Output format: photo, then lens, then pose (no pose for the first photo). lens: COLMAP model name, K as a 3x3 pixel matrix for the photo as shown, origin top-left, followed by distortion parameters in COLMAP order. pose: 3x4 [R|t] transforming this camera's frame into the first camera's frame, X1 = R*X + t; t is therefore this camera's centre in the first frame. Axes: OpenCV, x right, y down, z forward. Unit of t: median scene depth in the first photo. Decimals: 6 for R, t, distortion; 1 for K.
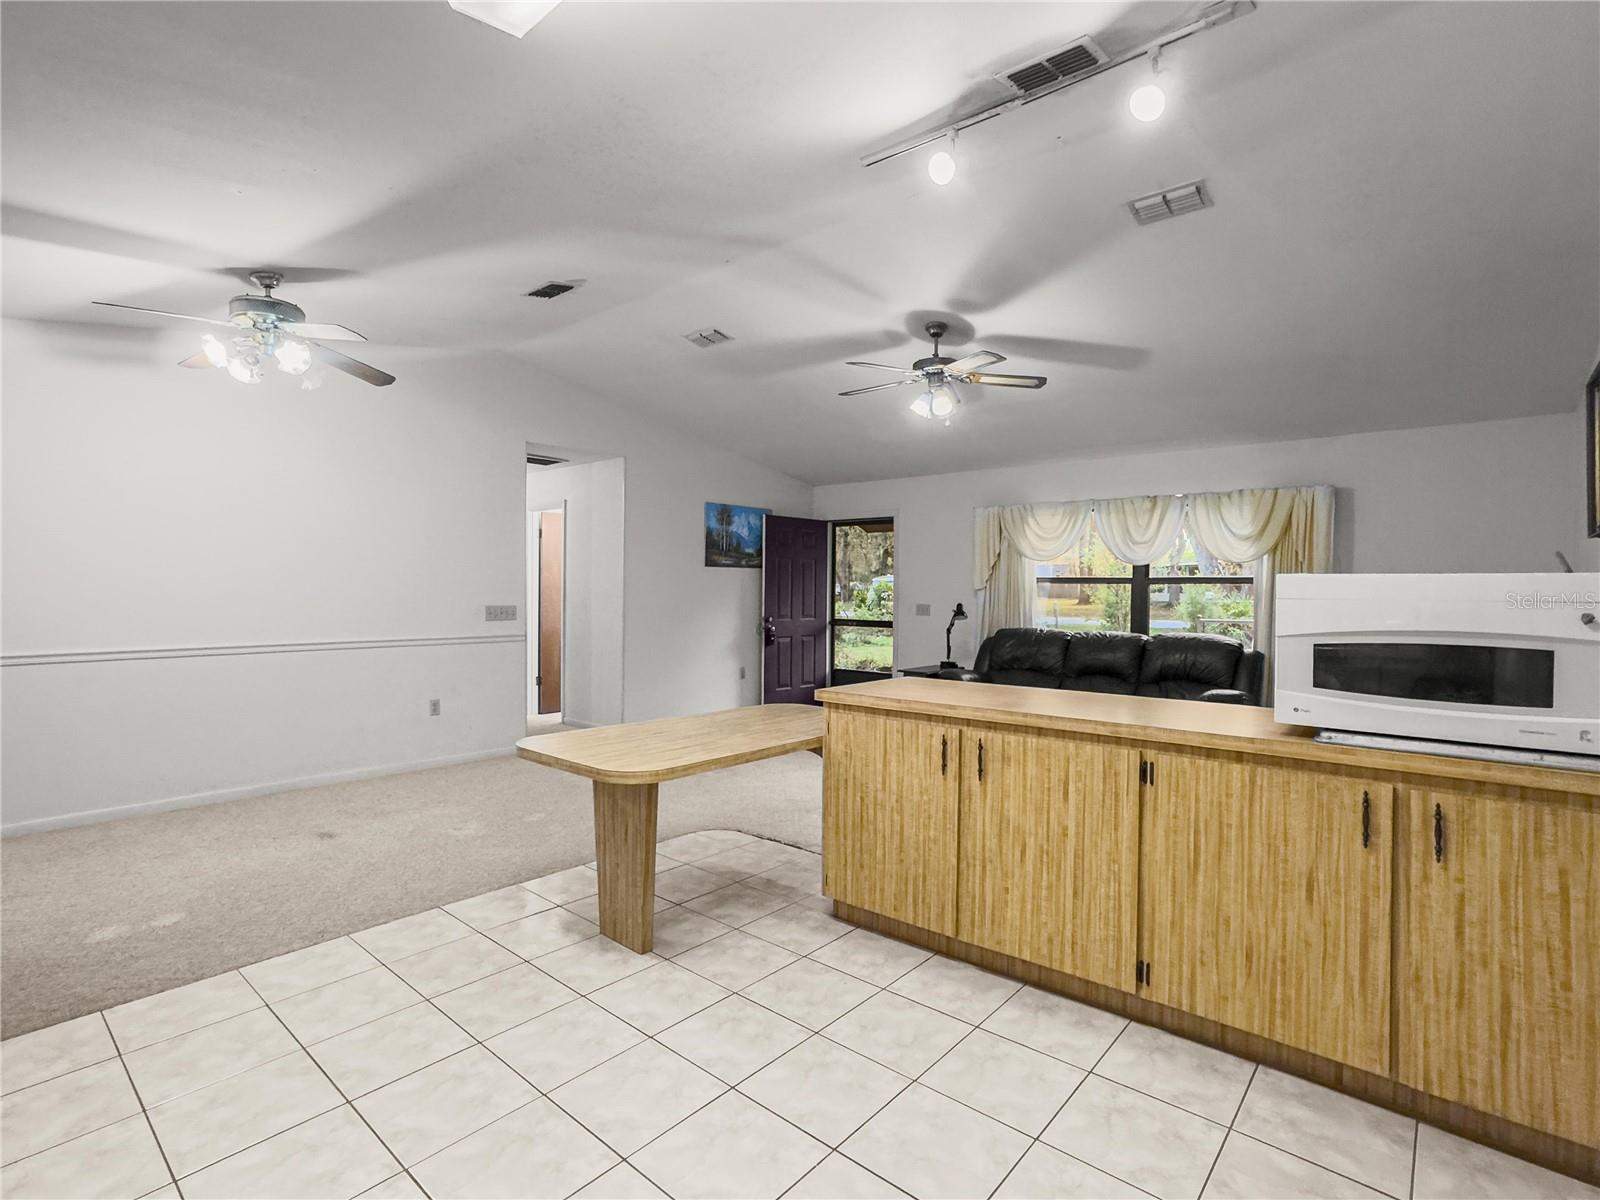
lens RADIAL K [[770.7, 0, 804.8], [0, 770.7, 594.5], [0, 0, 1]] dist [-0.015513, 0.000740]
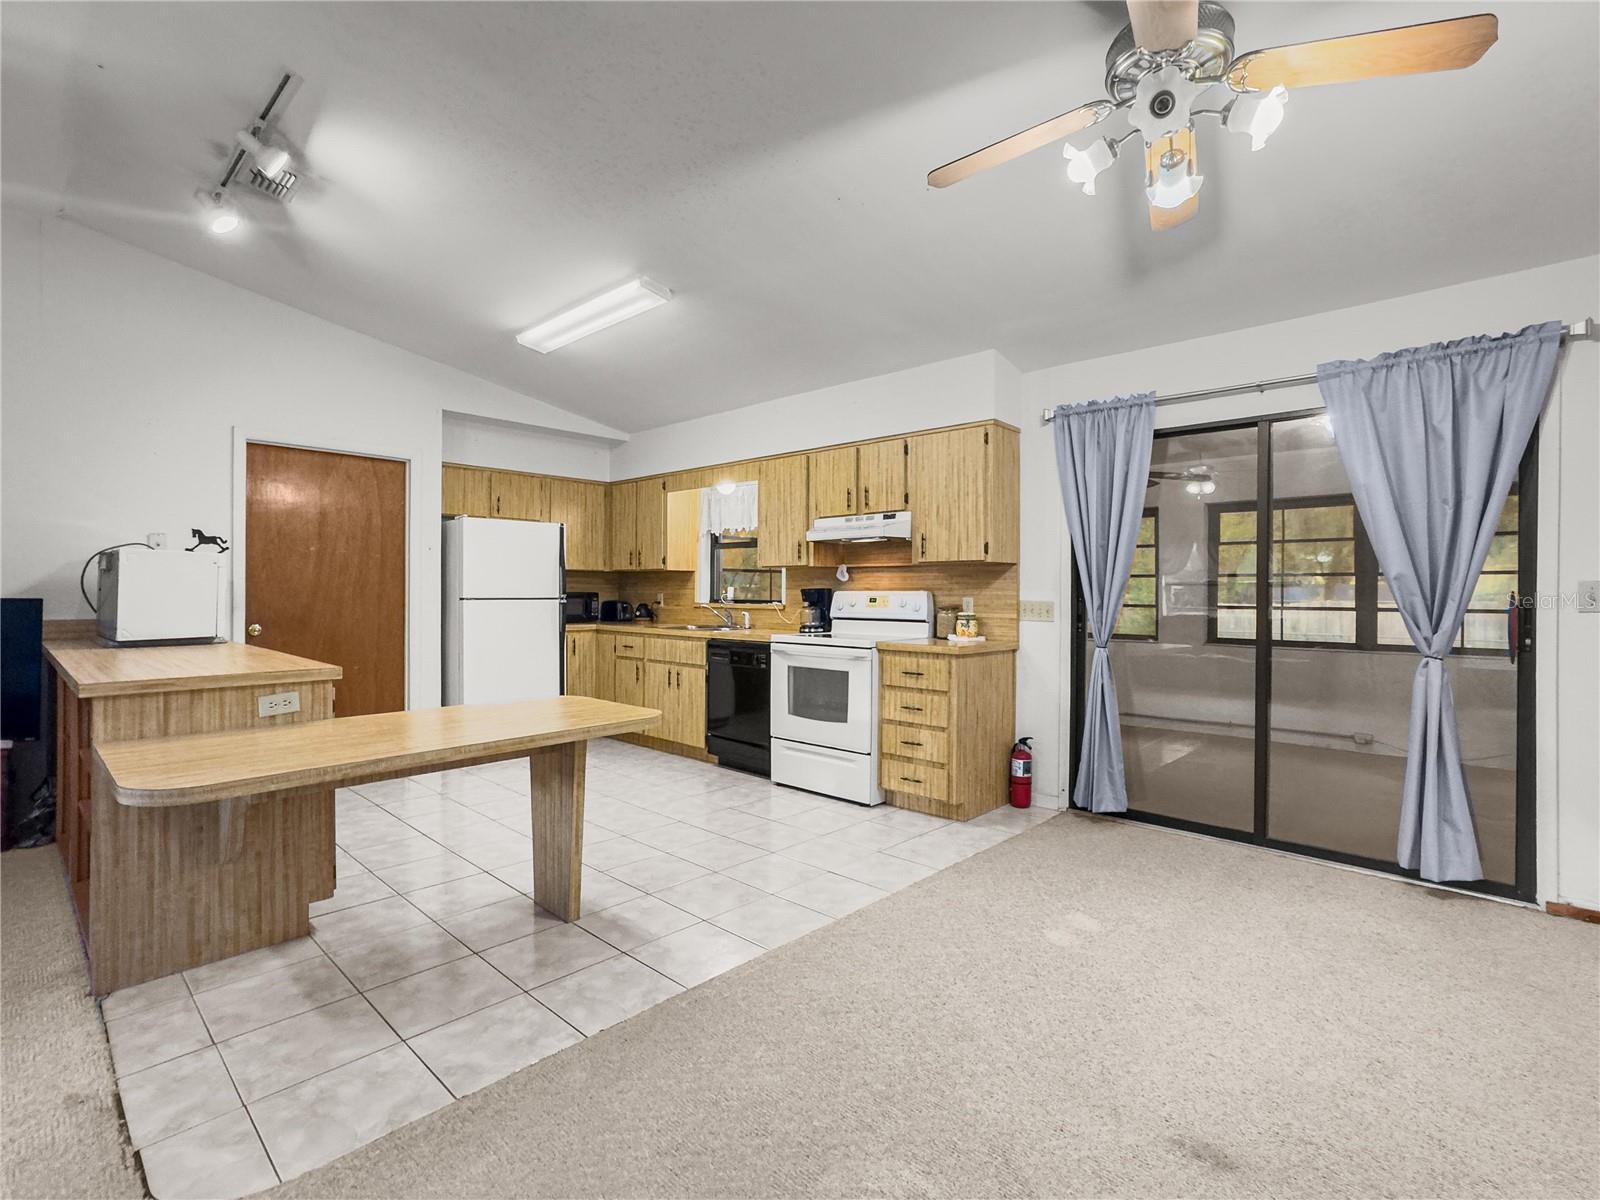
lens RADIAL K [[770.7, 0, 804.8], [0, 770.7, 594.5], [0, 0, 1]] dist [-0.015513, 0.000740]
pose [[-0.998483, -0.013954, 0.053268, -0.499345], [-0.013268, 0.999825, 0.013200, 0.017329], [-0.053443, 0.012474, -0.998493, 1.630628]]
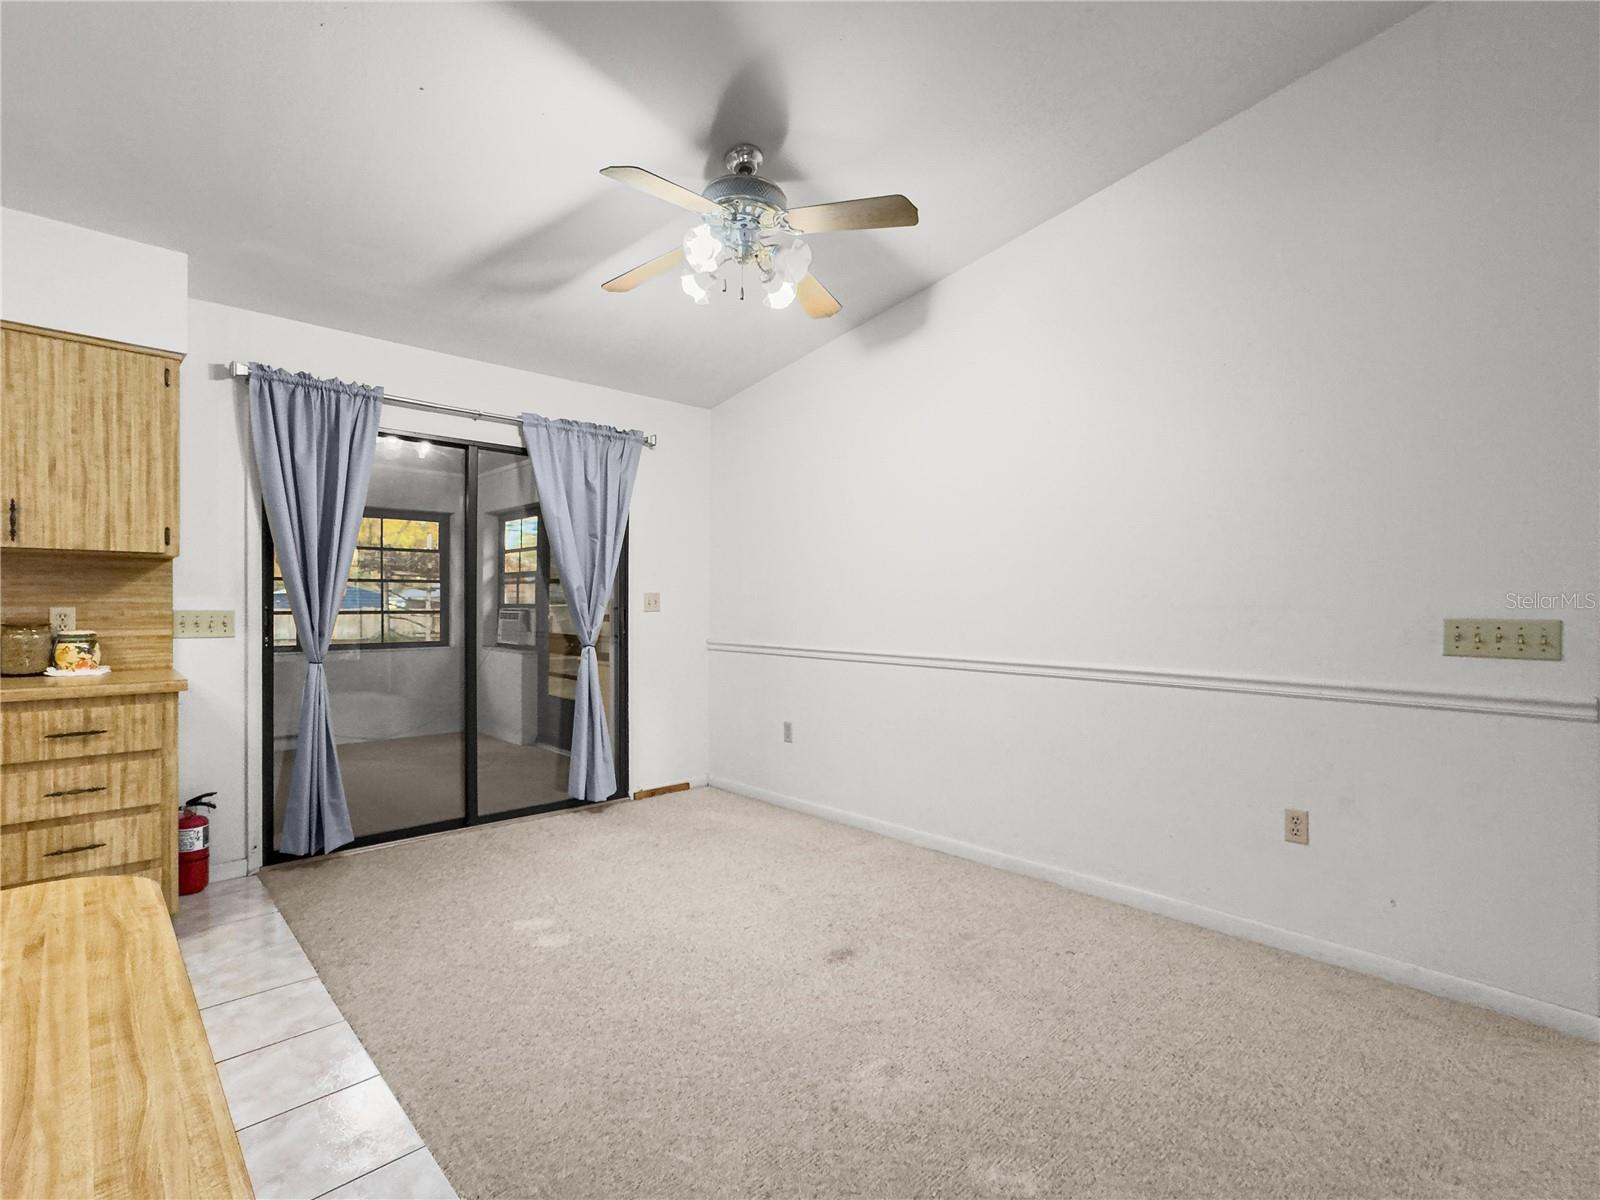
lens RADIAL K [[770.7, 0, 804.8], [0, 770.7, 594.5], [0, 0, 1]] dist [-0.015513, 0.000740]
pose [[-0.097121, -0.014947, -0.995160, 0.037108], [-0.015225, 0.999793, -0.013531, 0.021236], [0.995156, 0.013837, -0.097328, 1.184186]]
